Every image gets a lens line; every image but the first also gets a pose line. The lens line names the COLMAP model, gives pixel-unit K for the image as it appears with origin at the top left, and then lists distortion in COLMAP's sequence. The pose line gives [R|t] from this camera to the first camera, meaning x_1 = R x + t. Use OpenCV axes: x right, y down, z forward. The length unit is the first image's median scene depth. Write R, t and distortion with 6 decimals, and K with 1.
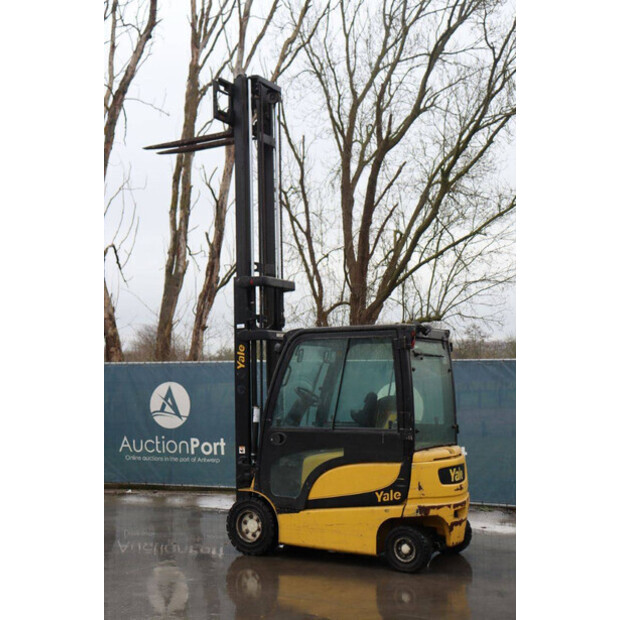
lens RADIAL K [[880.6, 0, 314.7], [0, 880.6, 306.8], [0, 0, 1]] dist [0.075050, 0.000000]
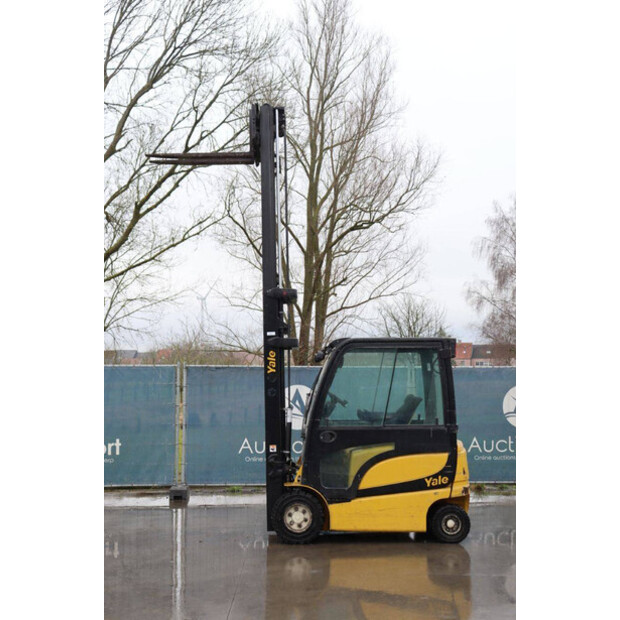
lens RADIAL K [[718.0, 0, 305.9], [0, 718.0, 309.9], [0, 0, 1]] dist [0.002687, 0.000000]
pose [[0.858613, 0.053901, 0.509782, -0.538570], [-0.044884, 0.998542, -0.029984, 0.018654], [-0.510655, 0.002863, 0.859781, 0.237714]]
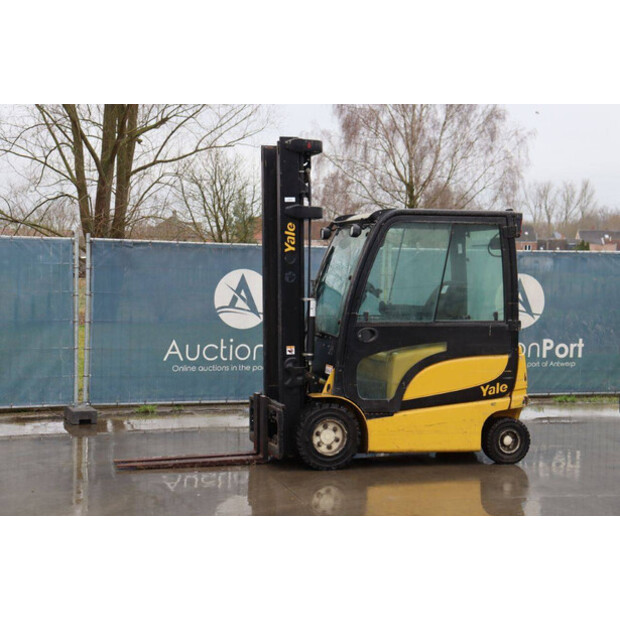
lens RADIAL K [[1038.9, 0, 307.0], [0, 1038.9, 302.9], [0, 0, 1]] dist [0.191105, 0.000000]
pose [[0.696776, -0.005164, 0.717270, -0.820779], [-0.078397, 0.993435, 0.083309, 0.038317], [-0.712992, -0.114280, 0.691797, 0.341625]]
